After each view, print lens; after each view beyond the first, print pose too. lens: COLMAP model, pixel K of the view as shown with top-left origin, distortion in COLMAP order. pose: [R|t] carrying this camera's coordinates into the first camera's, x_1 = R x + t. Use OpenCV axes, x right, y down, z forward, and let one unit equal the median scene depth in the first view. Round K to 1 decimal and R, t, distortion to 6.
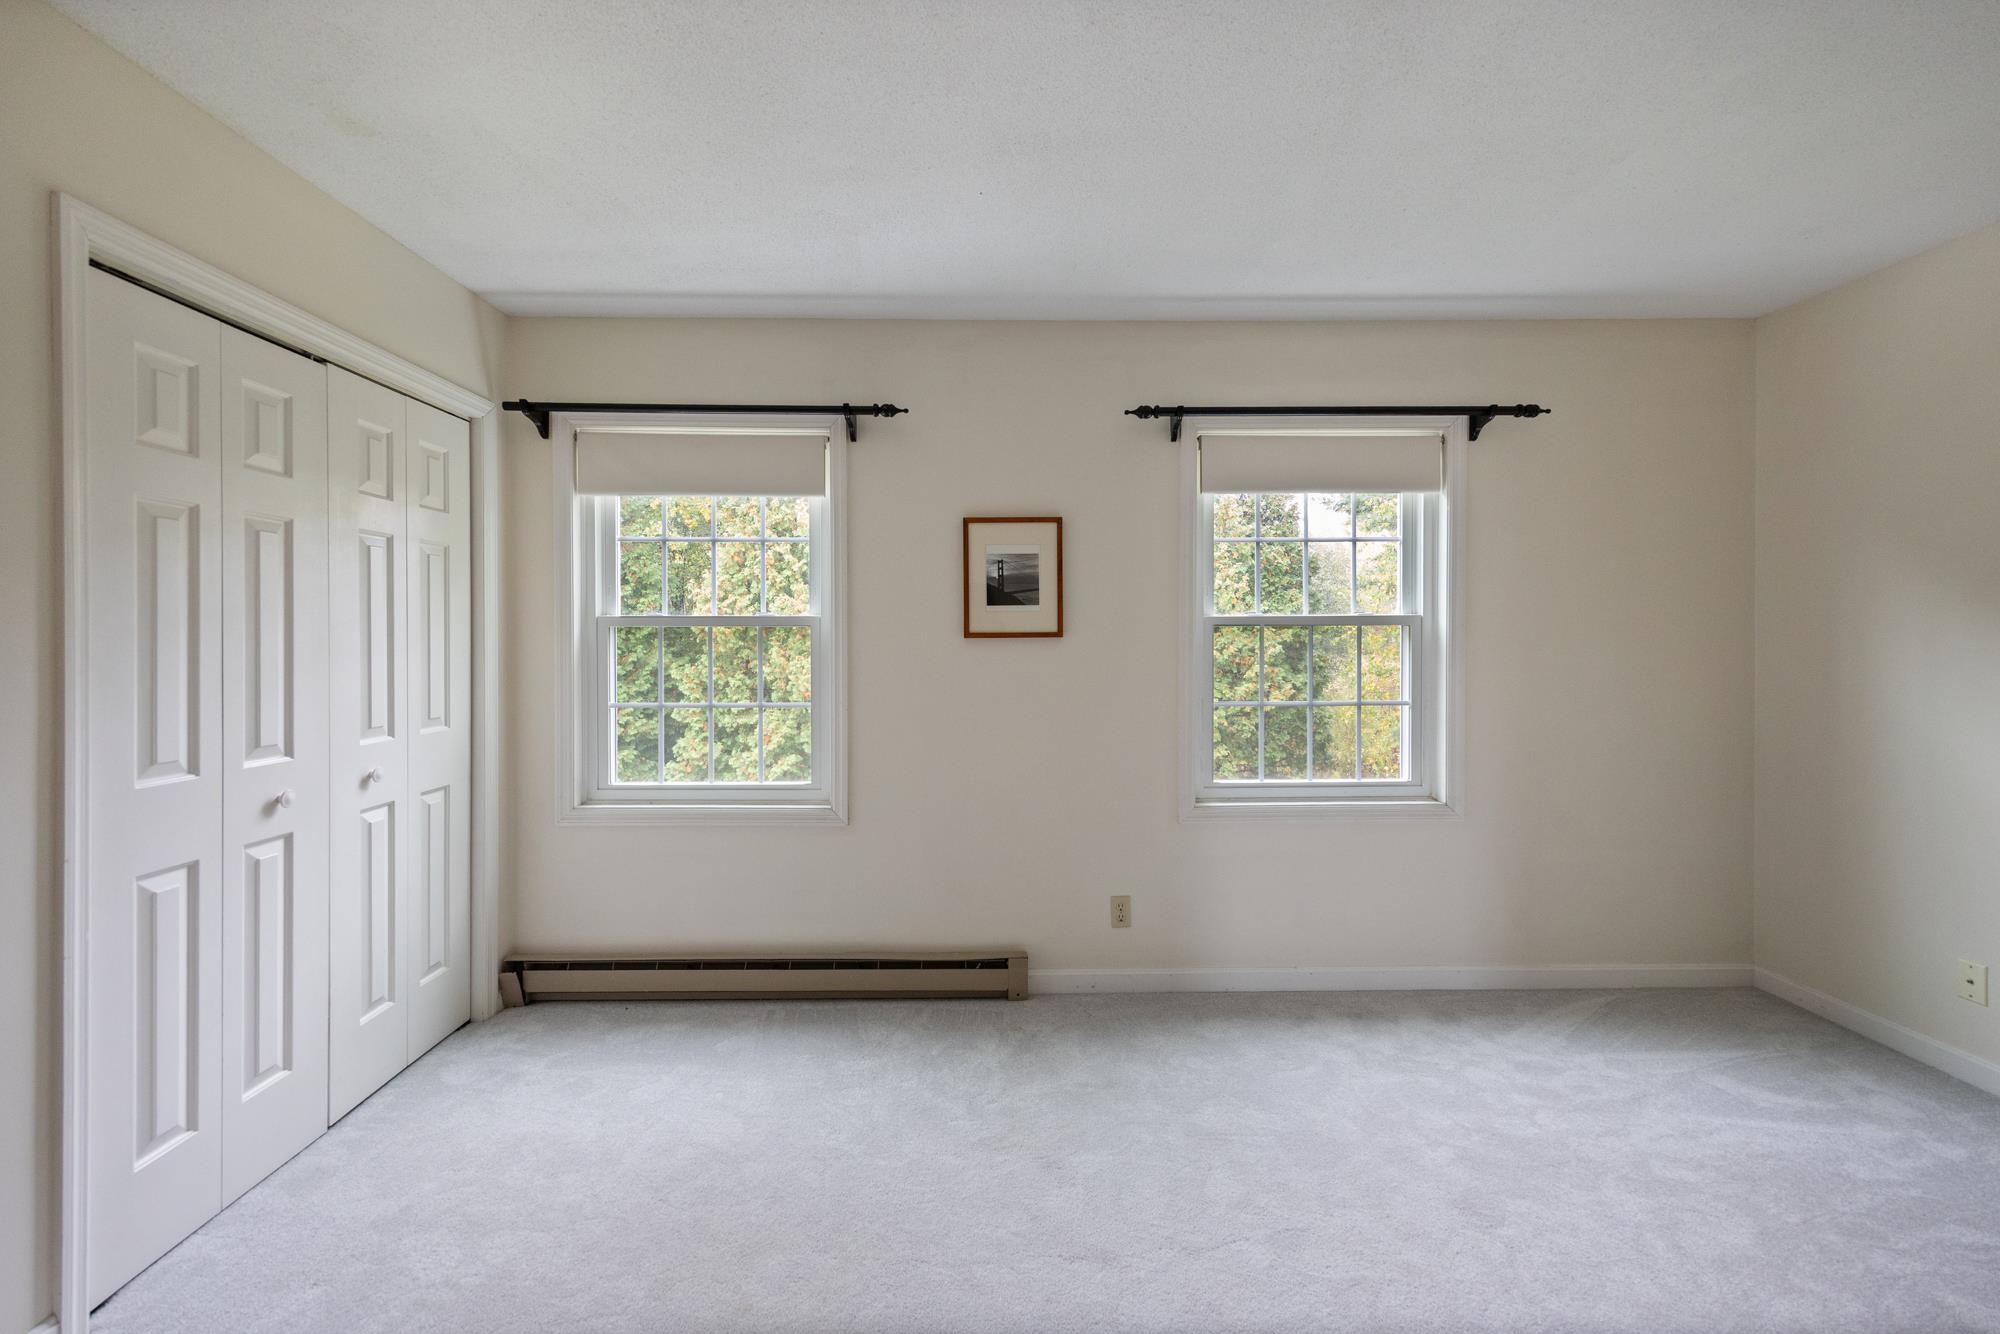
lens RADIAL K [[827.2, 0, 1000.1], [0, 827.2, 642.2], [0, 0, 1]] dist [-0.000881, -0.000459]
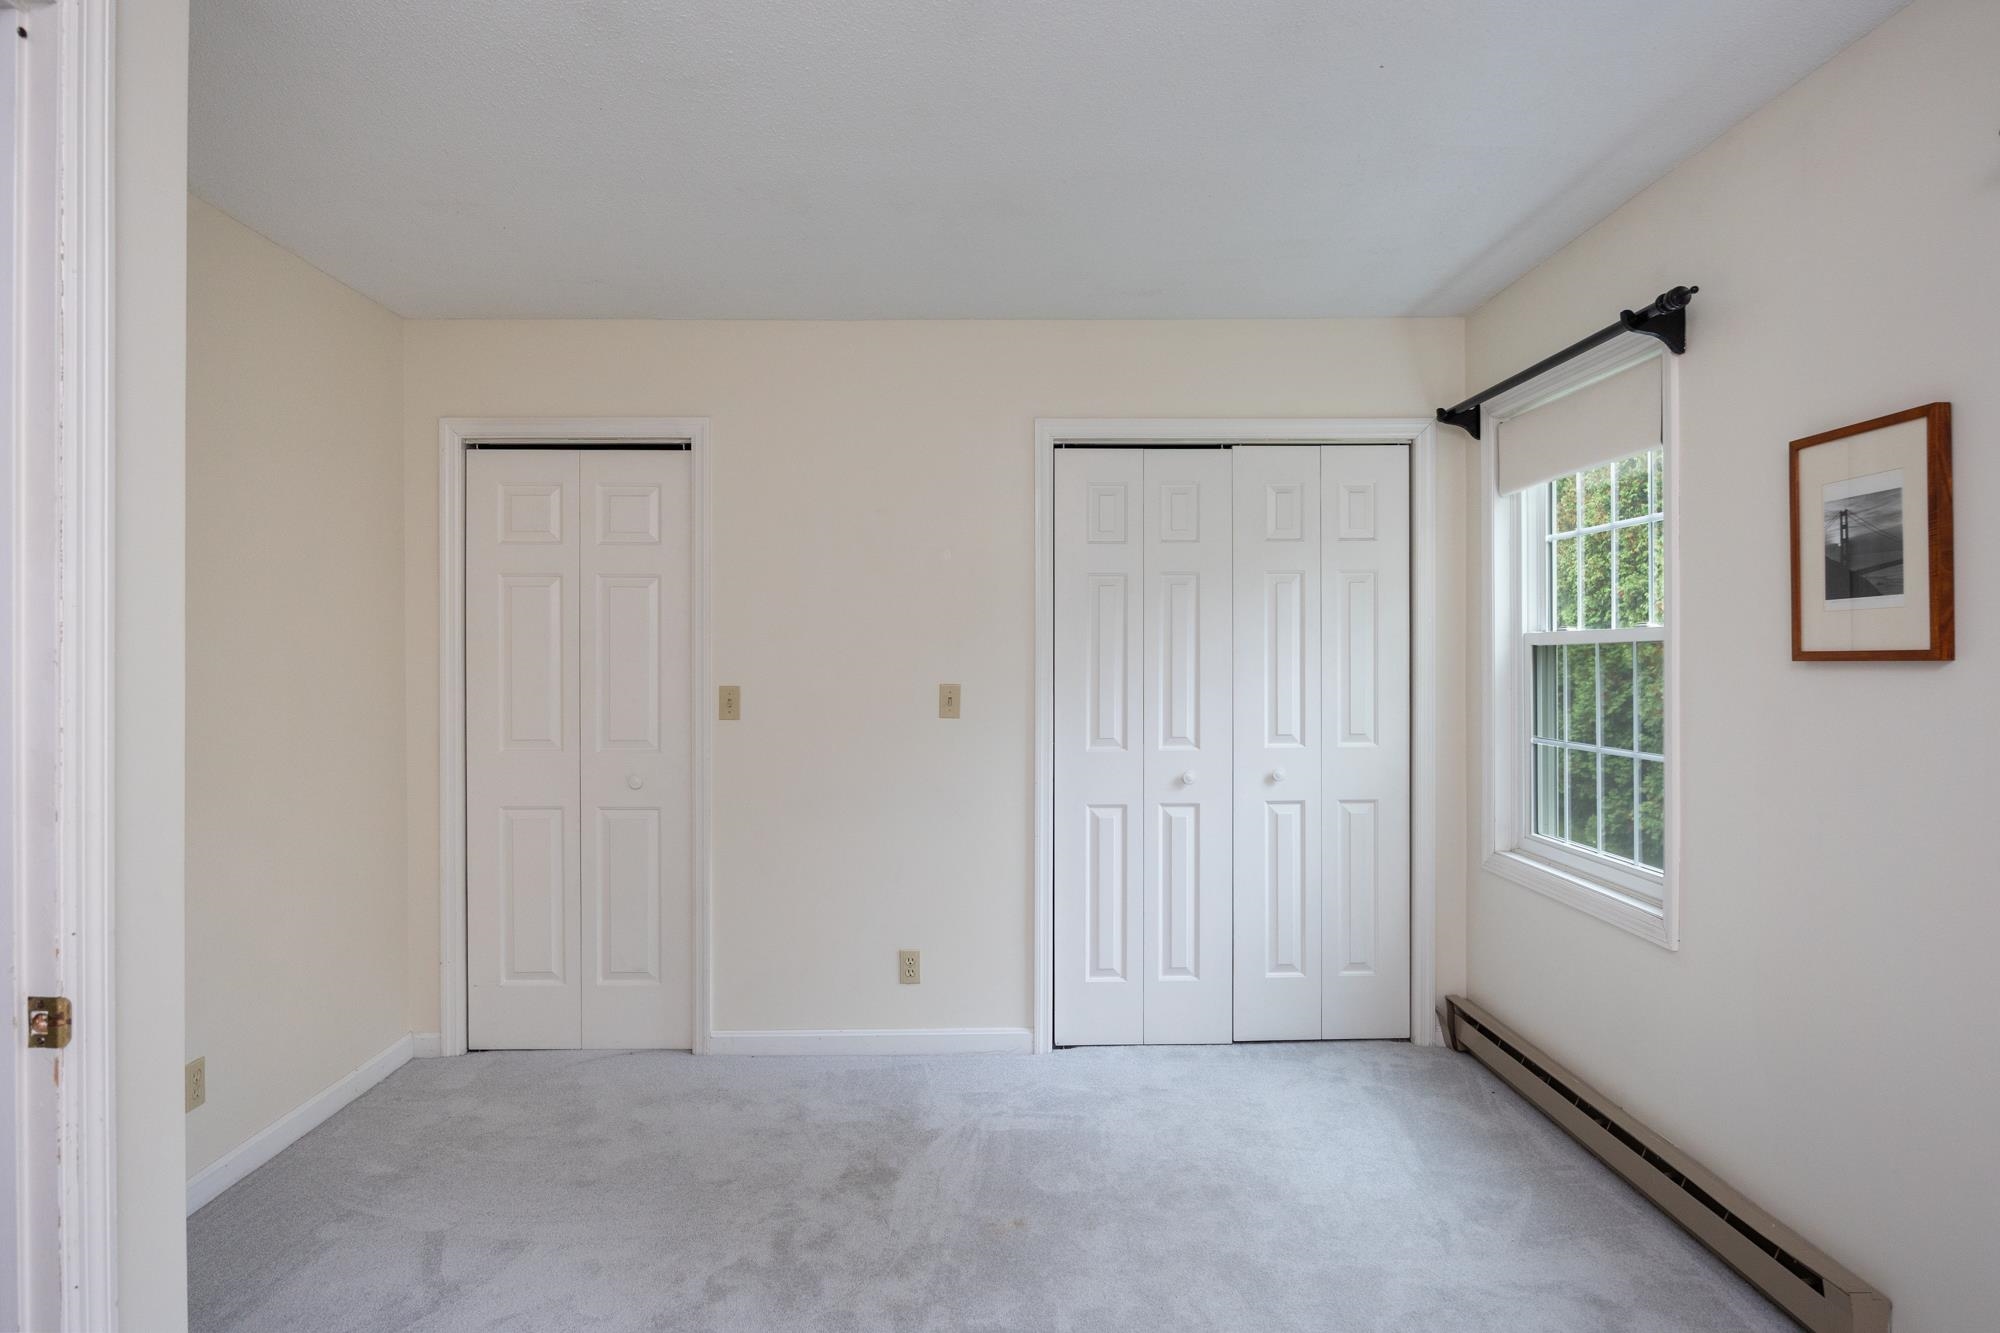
lens RADIAL K [[1206.1, 0, 1000.0], [0, 1206.1, 666.5], [0, 0, 1]] dist [0.002036, 0.000574]
pose [[-0.027472, 0.006994, -0.999598, 0.824904], [-0.002711, 0.999971, 0.007071, -0.006169], [0.999619, 0.002904, -0.027452, 0.530721]]
